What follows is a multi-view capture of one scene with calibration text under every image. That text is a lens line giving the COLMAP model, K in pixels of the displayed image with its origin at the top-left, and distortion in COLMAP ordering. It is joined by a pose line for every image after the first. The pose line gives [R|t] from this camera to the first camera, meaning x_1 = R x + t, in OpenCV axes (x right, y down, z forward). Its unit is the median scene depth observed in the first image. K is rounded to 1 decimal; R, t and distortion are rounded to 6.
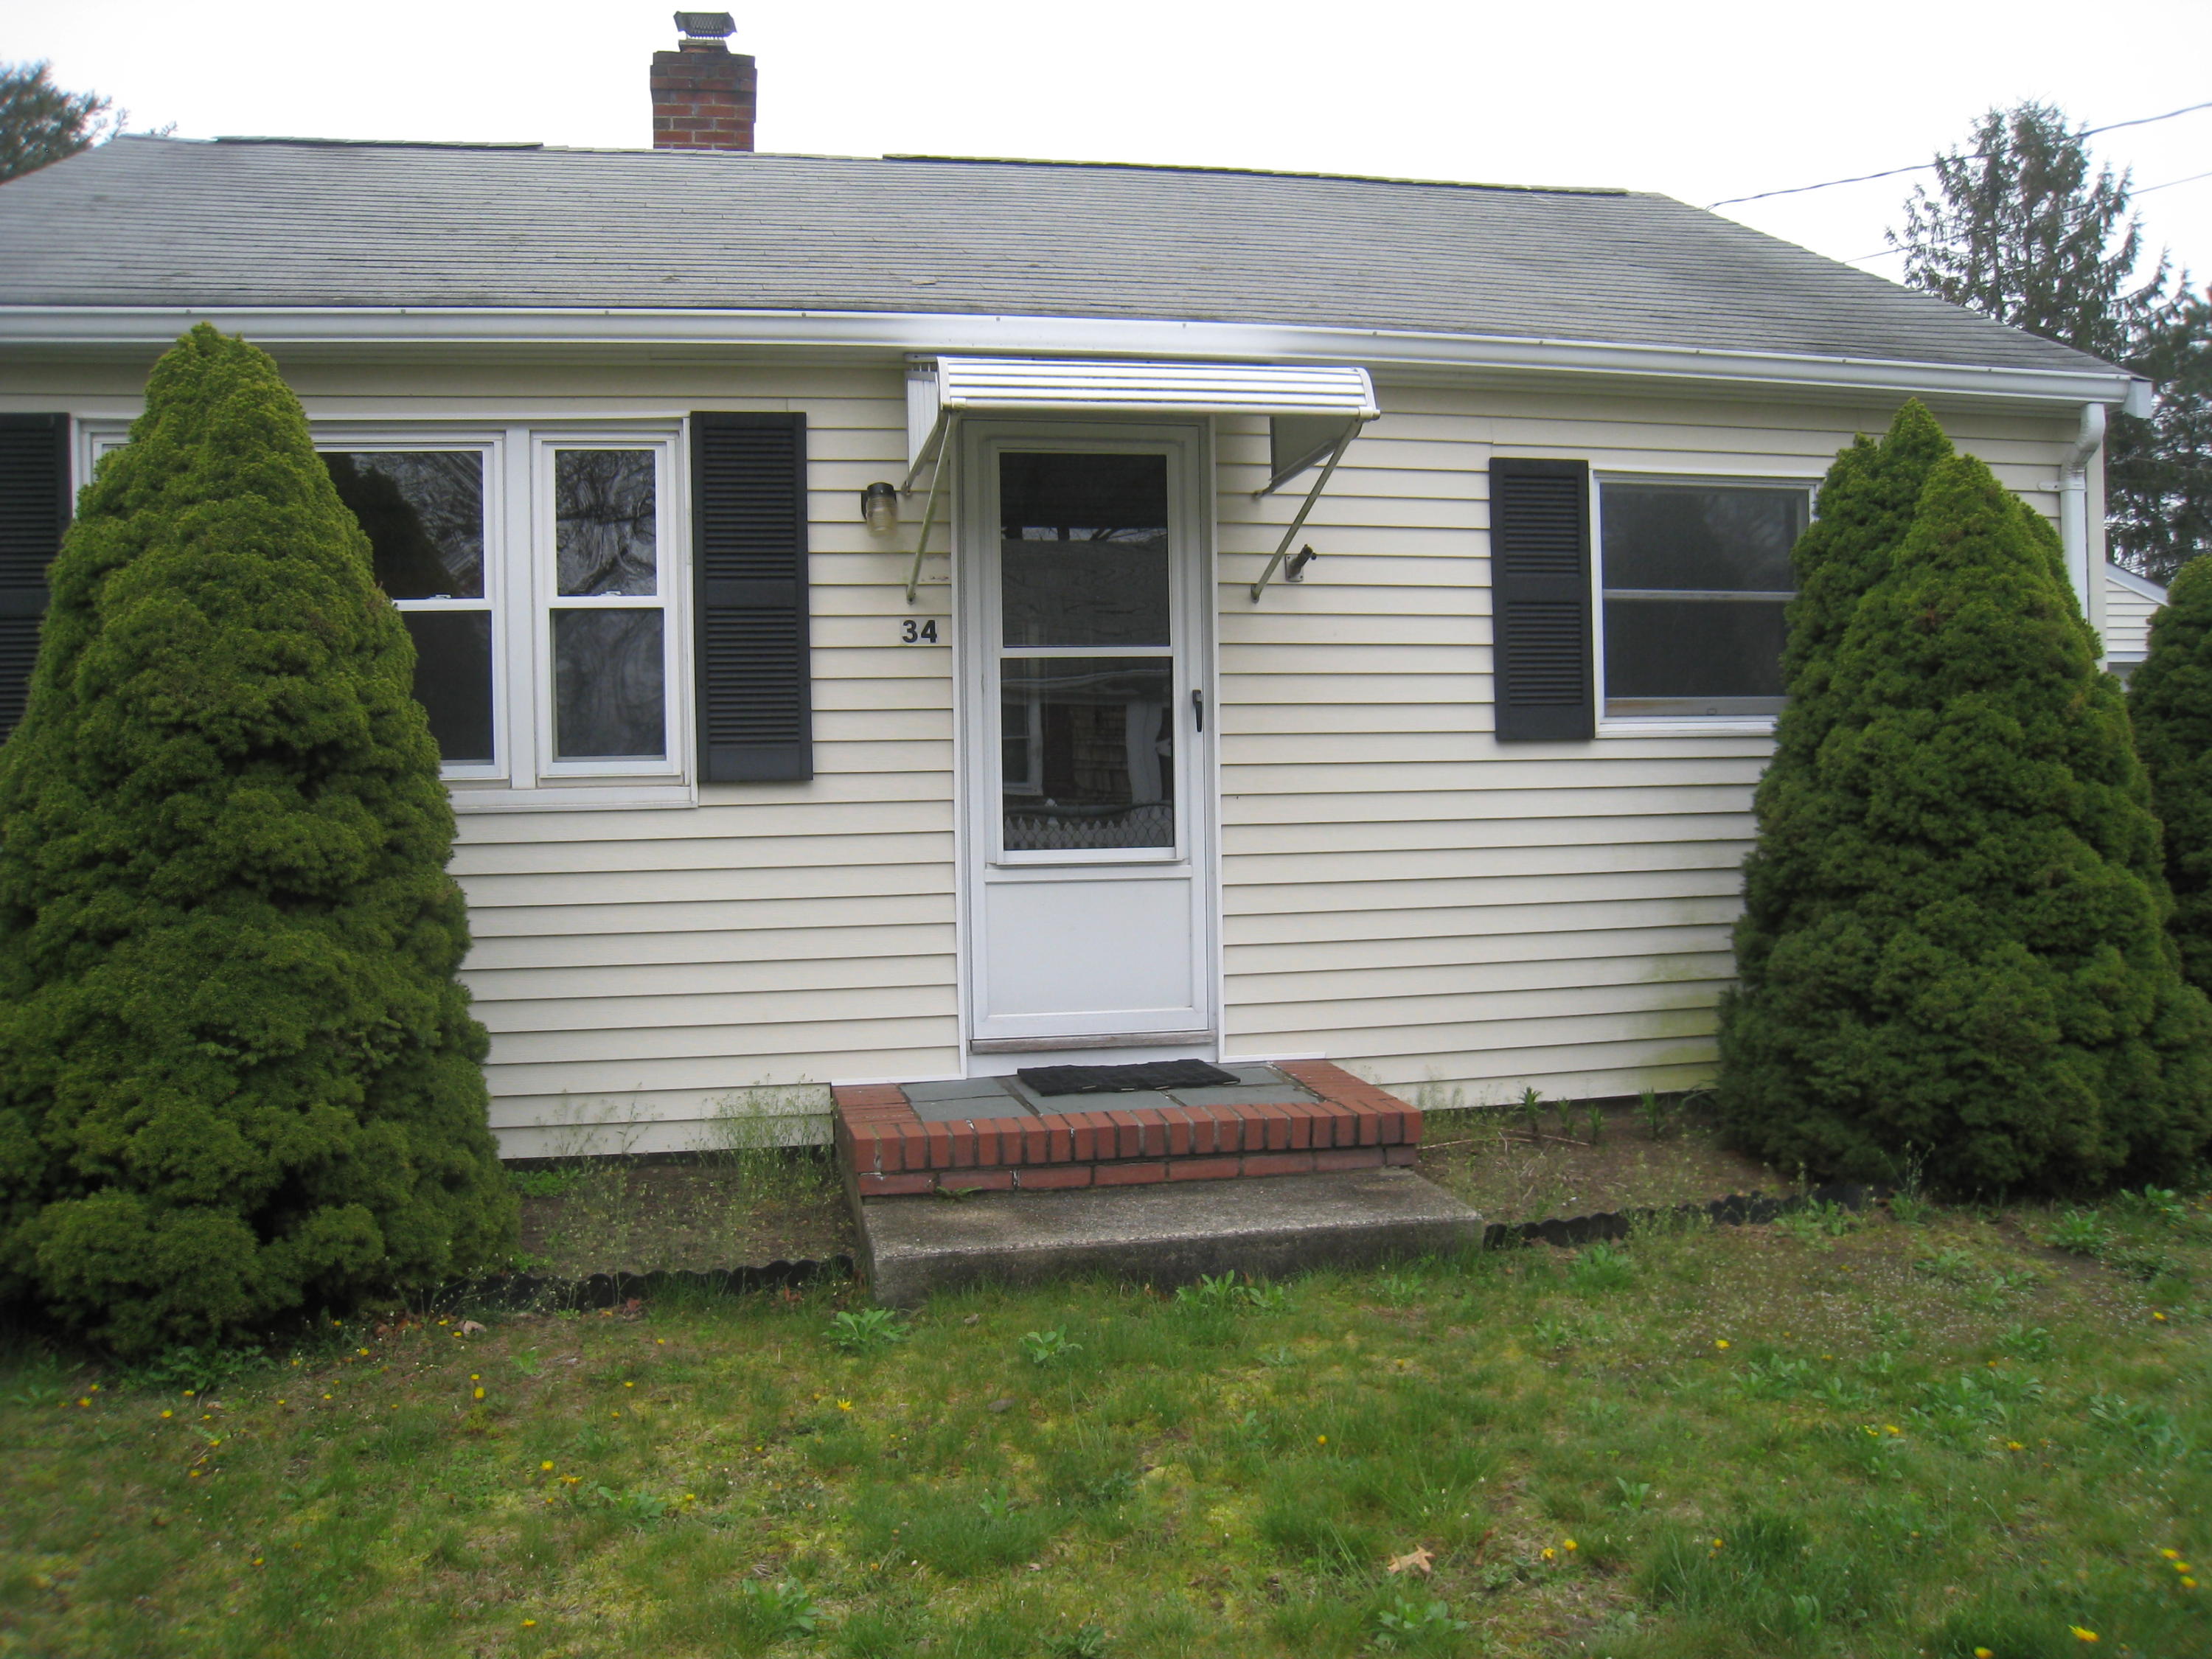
lens RADIAL K [[1809.5, 0, 1106.0], [0, 1809.5, 829.5], [0, 0, 1]] dist [-0.169168, 0.114220]
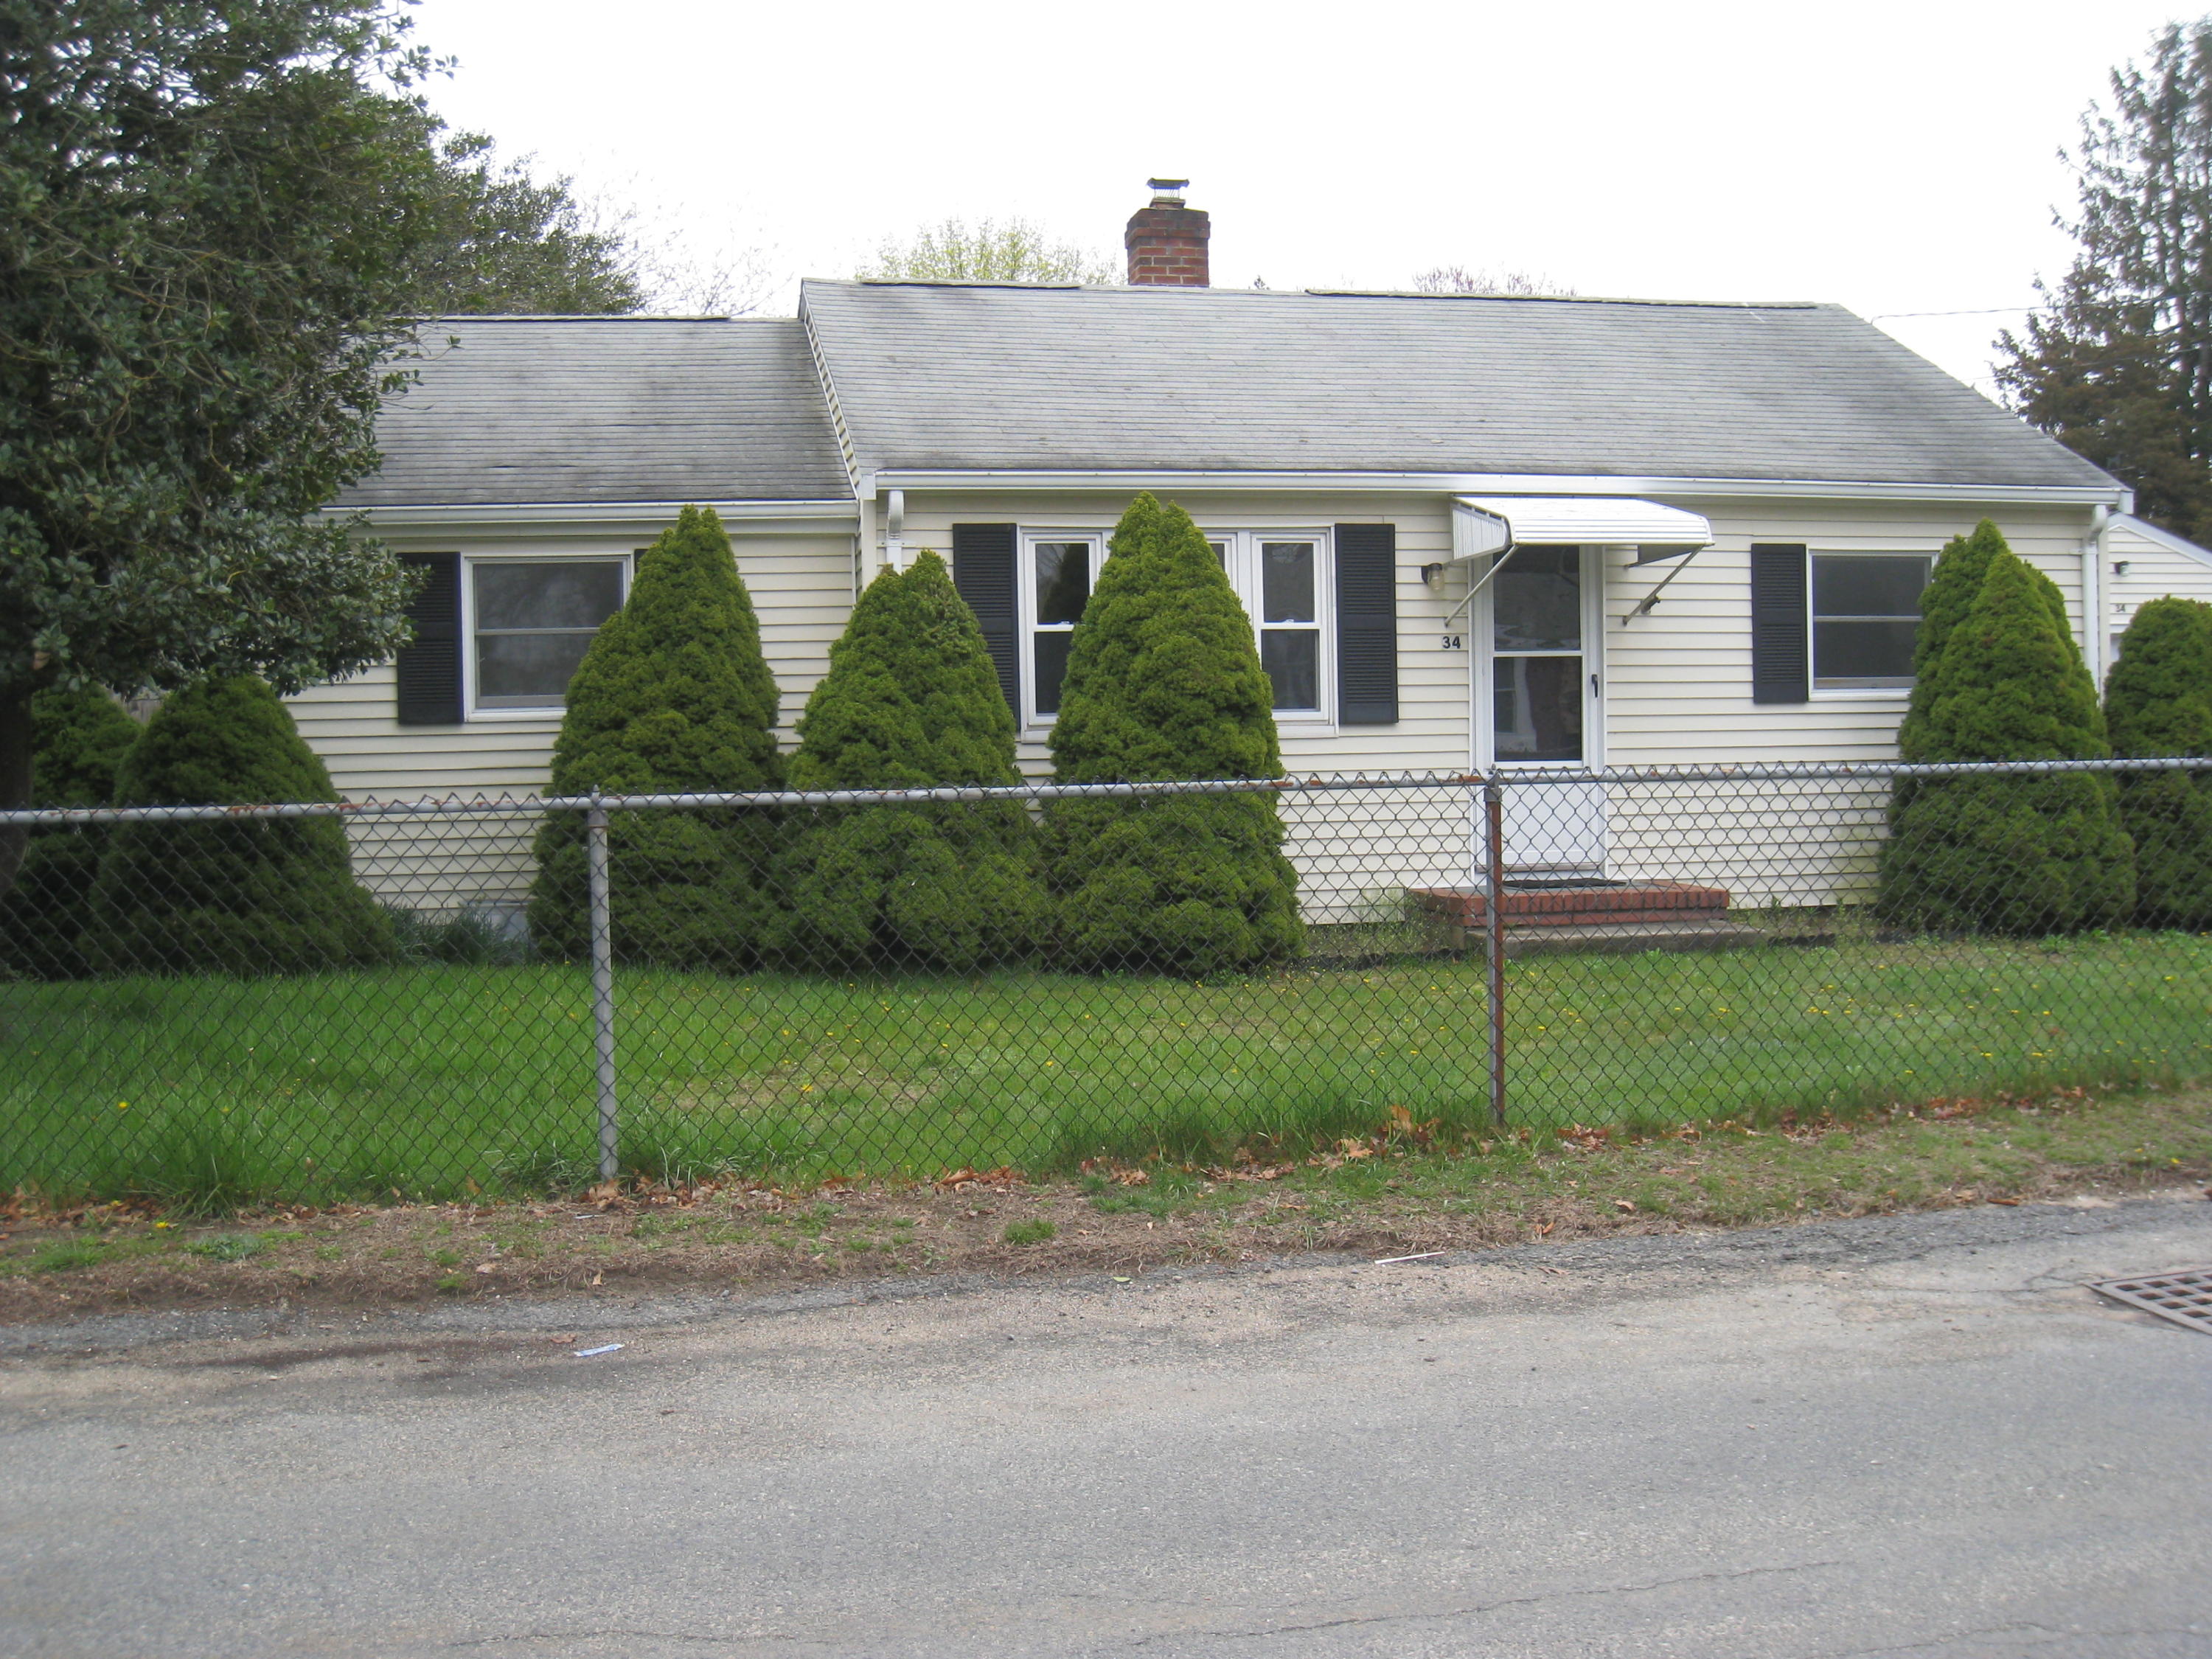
lens RADIAL K [[2327.6, 0, 1081.6], [0, 2327.6, 832.8], [0, 0, 1]] dist [-0.179132, 0.118501]
pose [[0.999996, 0.000957, -0.002571, -0.480179], [-0.000922, 0.999912, 0.013269, 0.054250], [0.002584, -0.013267, 0.999909, -1.383063]]
